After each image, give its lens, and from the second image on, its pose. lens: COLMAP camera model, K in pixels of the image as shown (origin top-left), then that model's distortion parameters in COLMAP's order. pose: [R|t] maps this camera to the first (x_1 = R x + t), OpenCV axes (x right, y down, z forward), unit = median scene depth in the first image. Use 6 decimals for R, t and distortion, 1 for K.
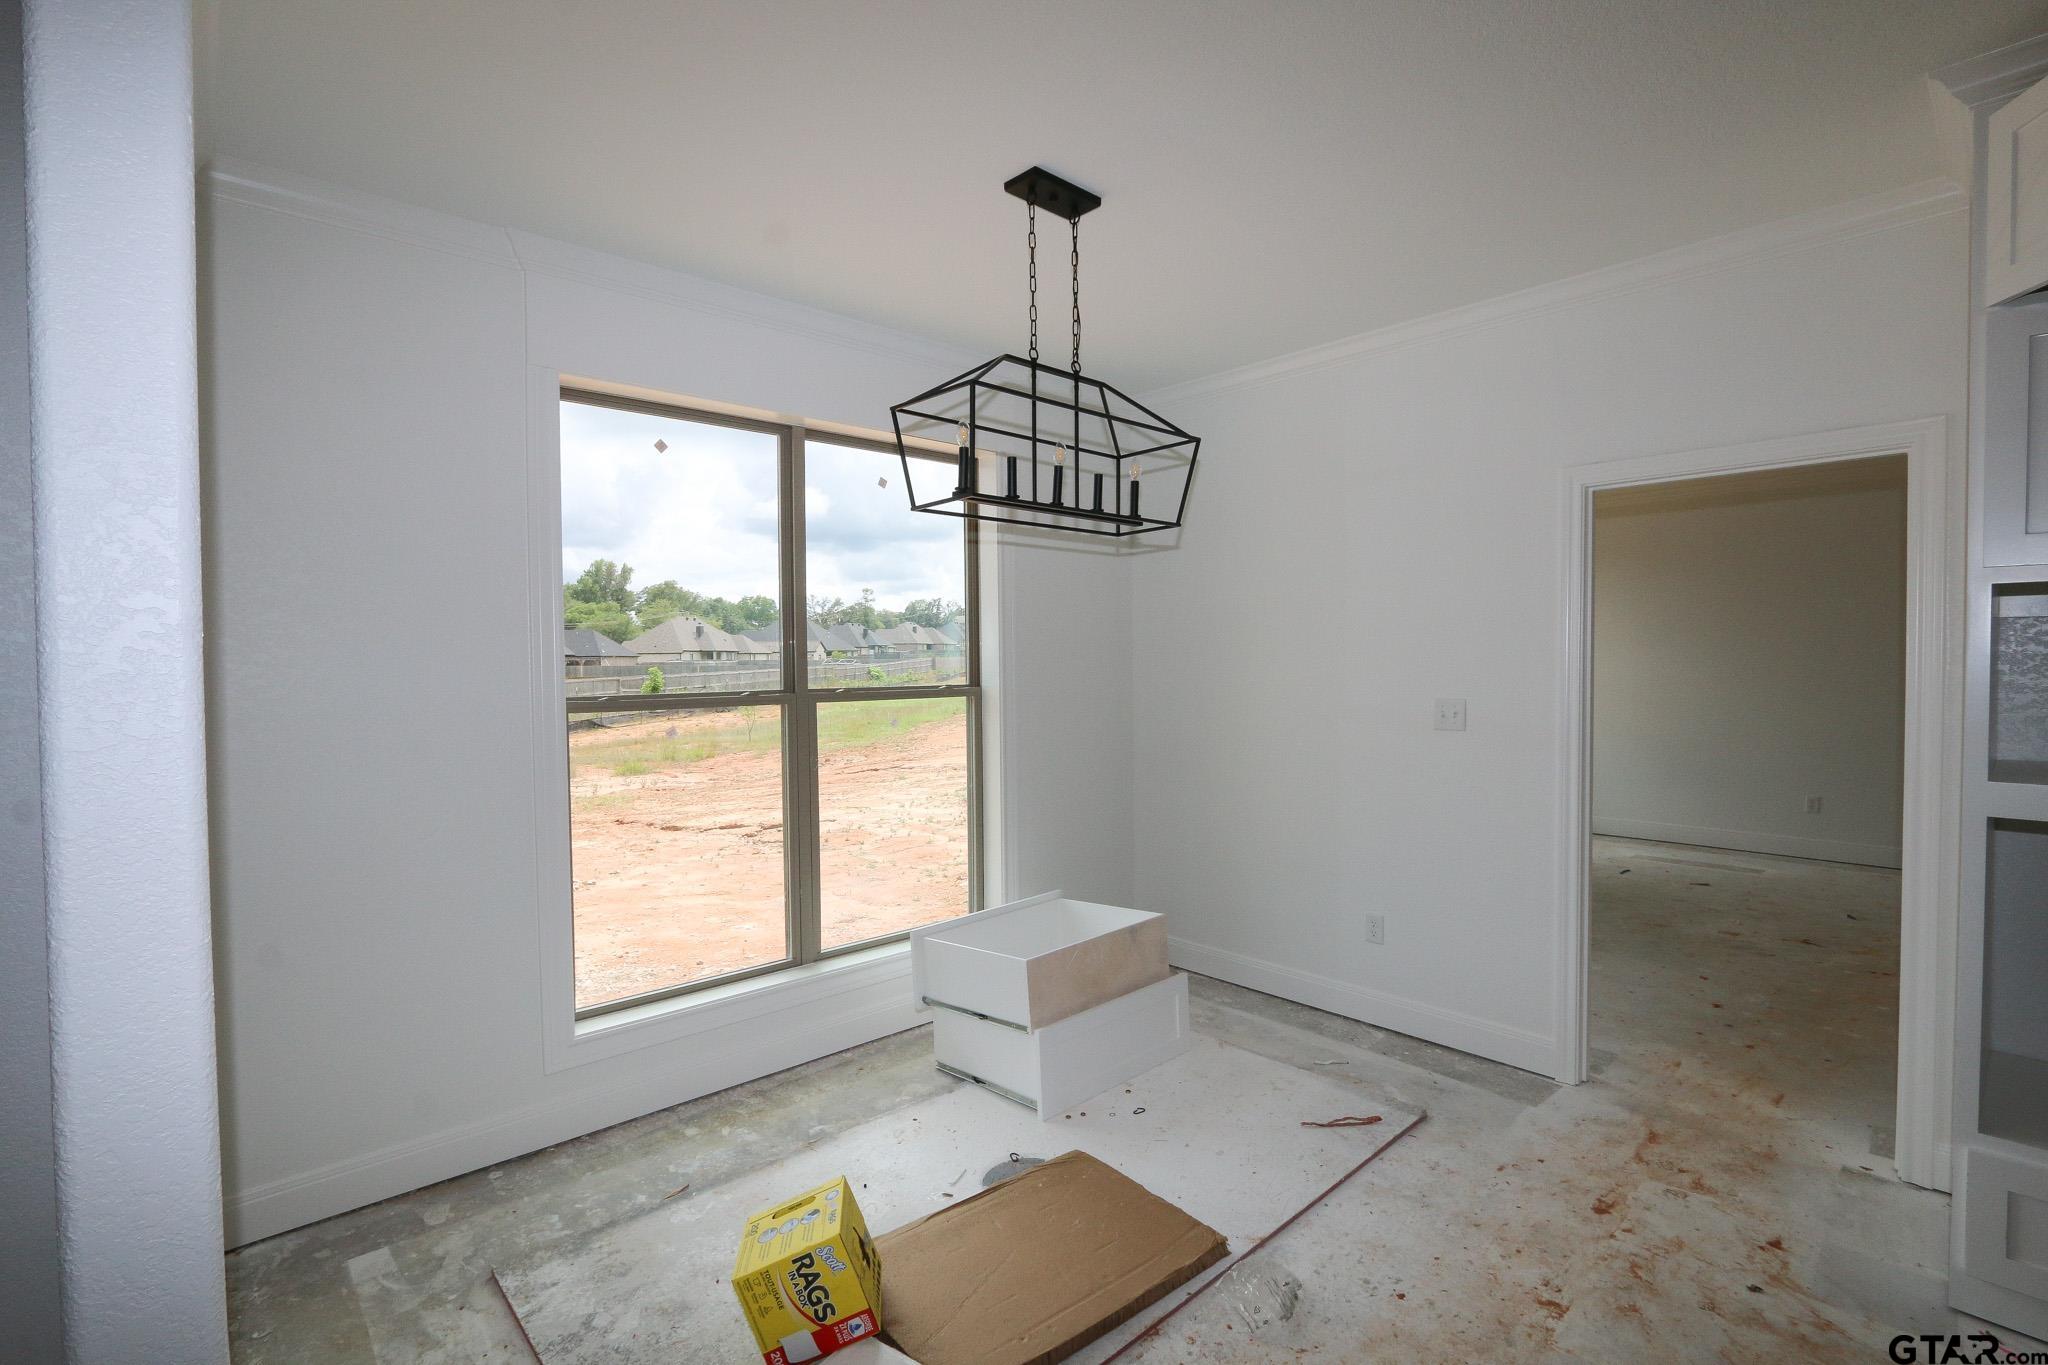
lens RADIAL K [[939.0, 0, 1020.5], [0, 939.0, 686.7], [0, 0, 1]] dist [-0.023220, 0.004818]
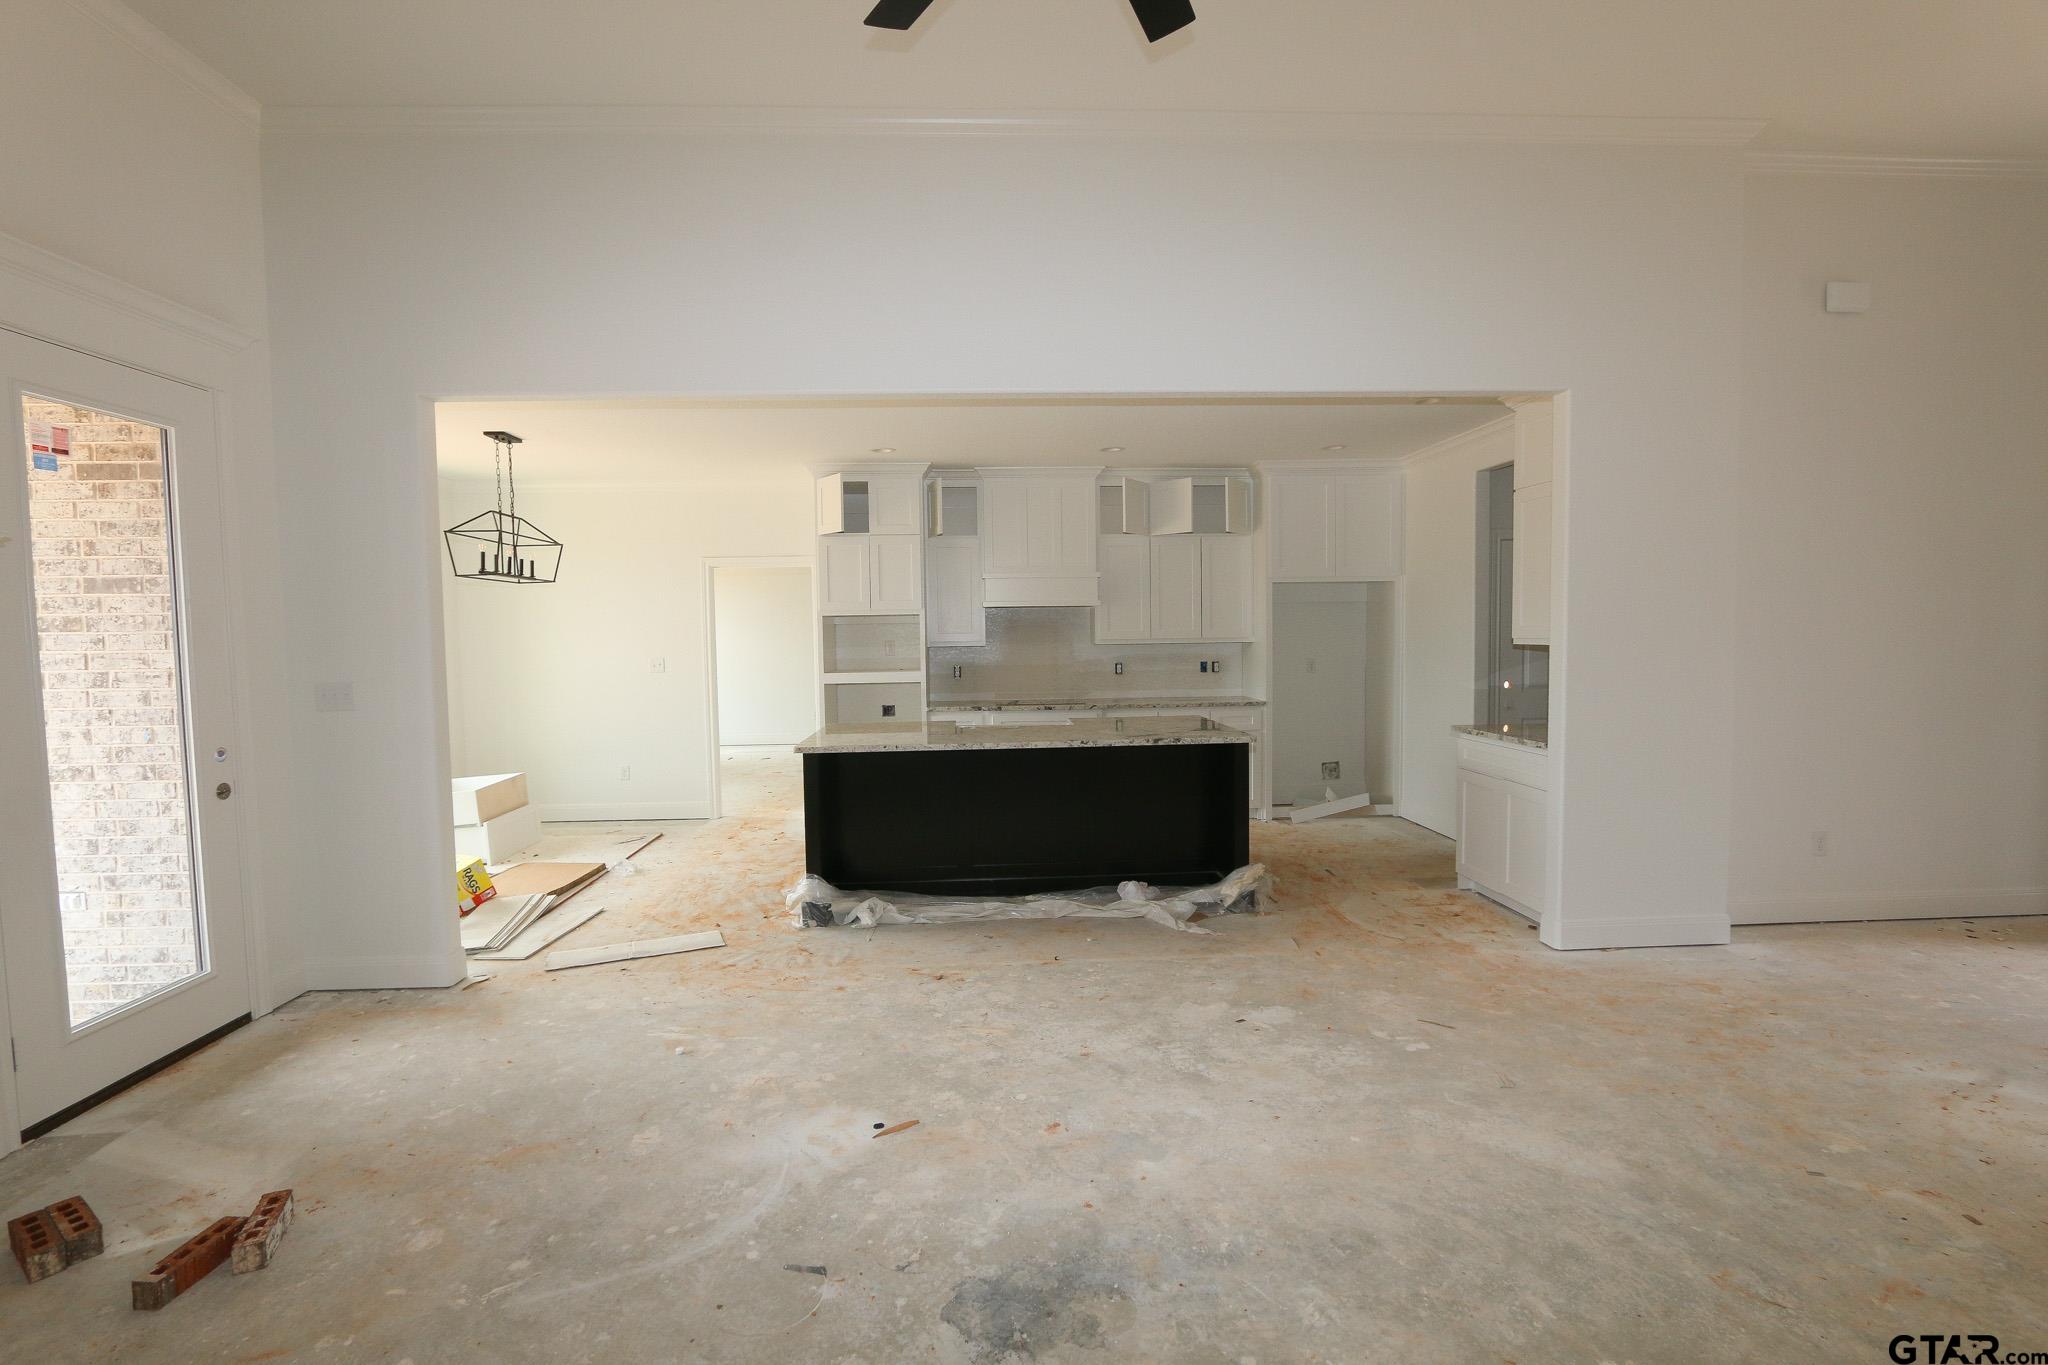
lens RADIAL K [[939.0, 0, 1015.6], [0, 939.0, 683.5], [0, 0, 1]] dist [-0.023220, 0.004818]
pose [[0.635452, -0.044277, 0.770870, -0.819405], [0.033486, 0.998996, 0.029777, 0.041868], [-0.771414, 0.006892, 0.636296, -1.220237]]
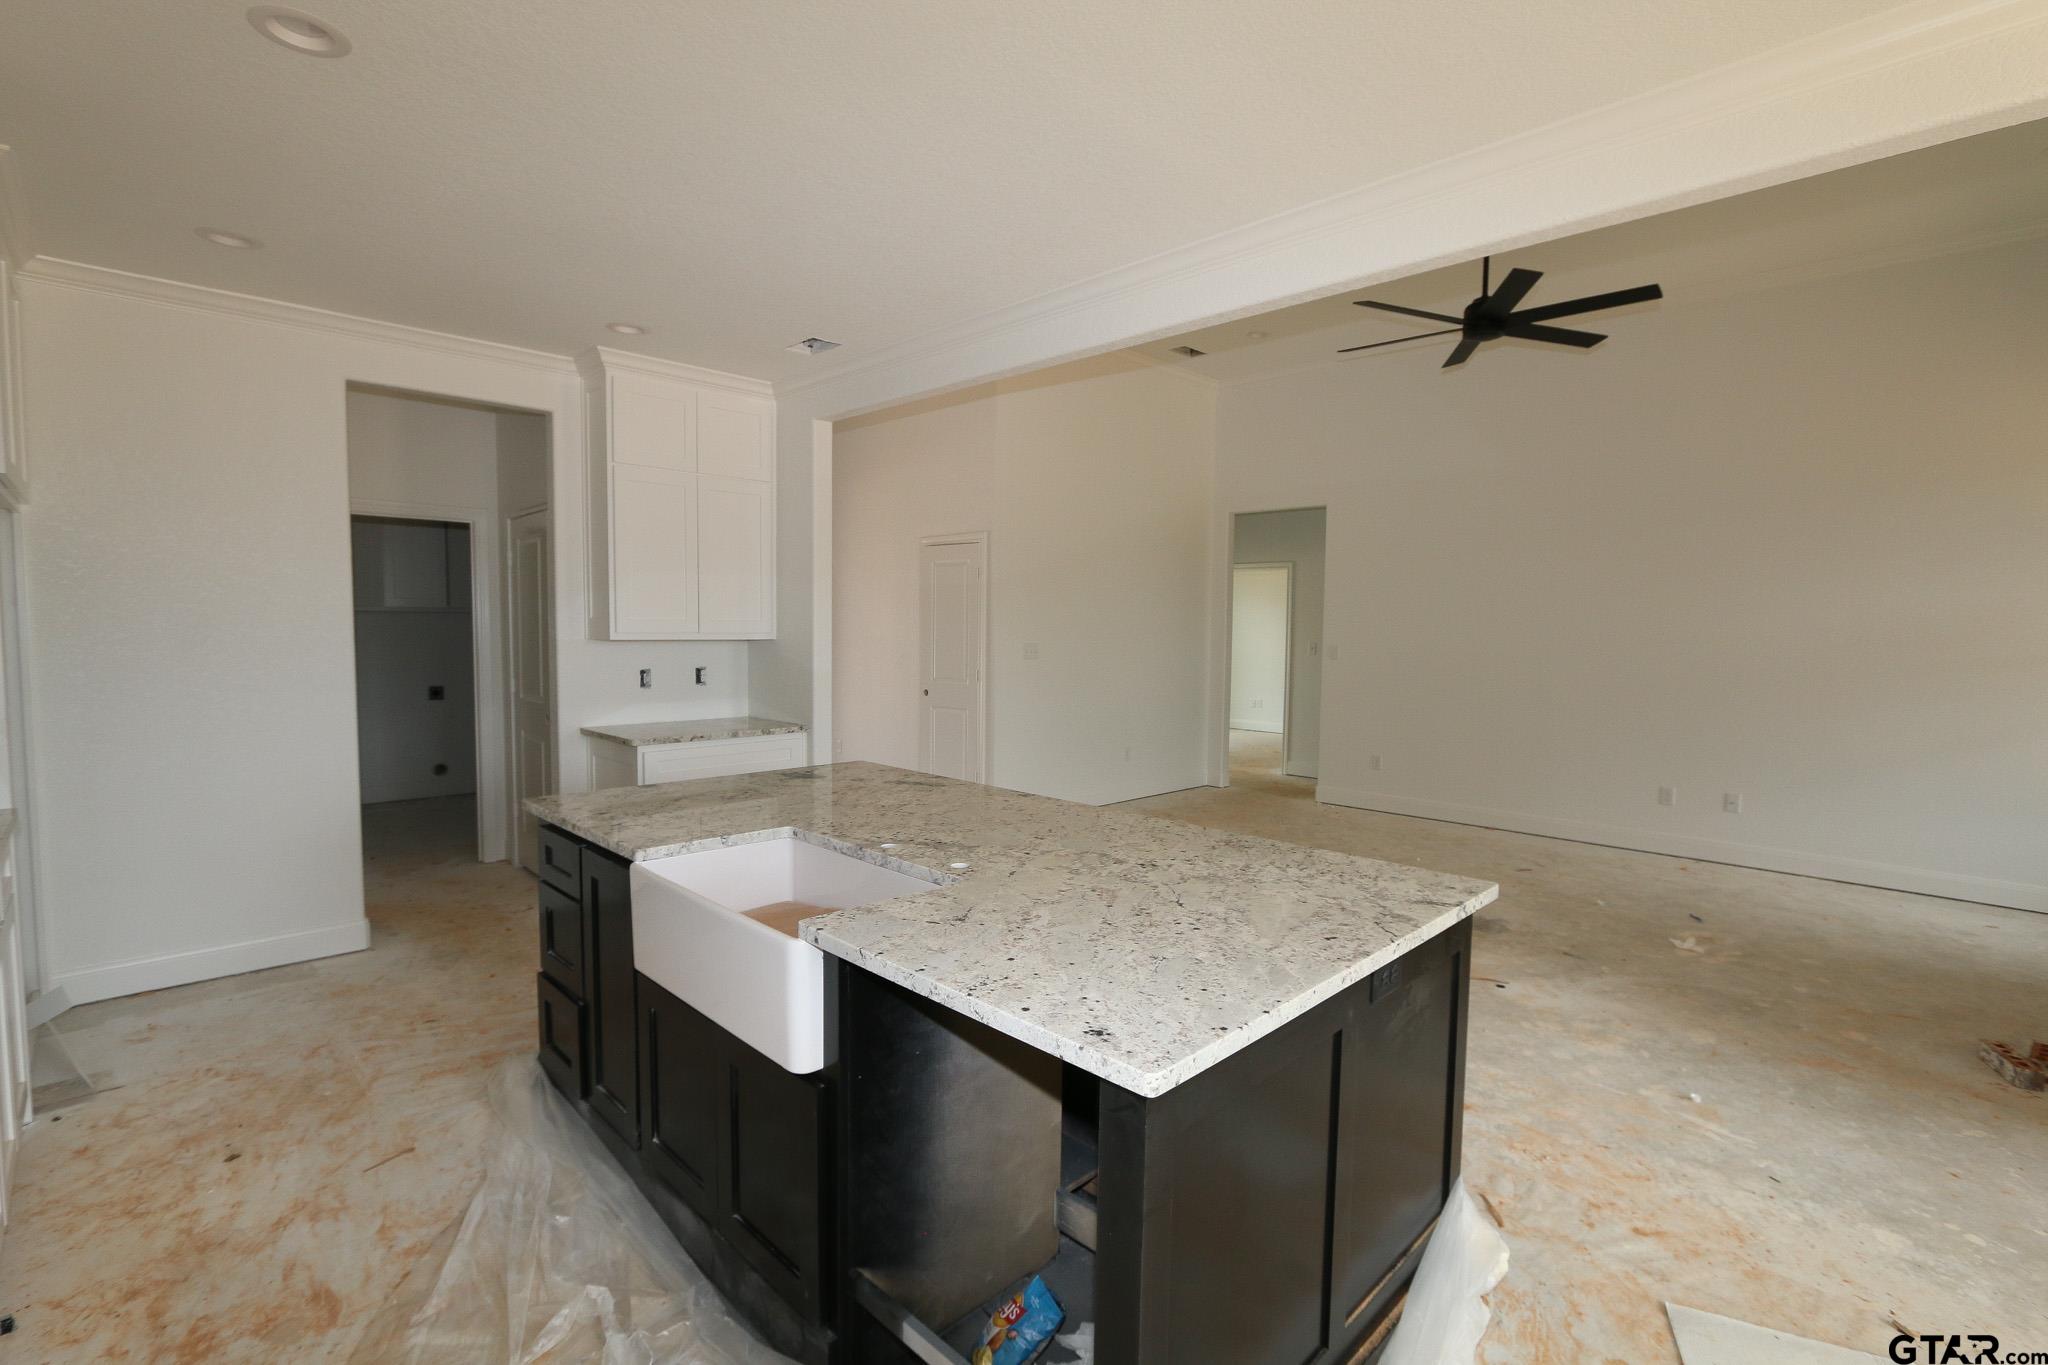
lens RADIAL K [[939.0, 0, 1018.8], [0, 939.0, 675.8], [0, 0, 1]] dist [-0.023220, 0.004818]
pose [[-0.999061, -0.000861, -0.043318, 0.558478], [-0.004575, 0.996309, 0.085715, -0.024613], [0.043085, 0.085832, -0.995378, 0.758066]]
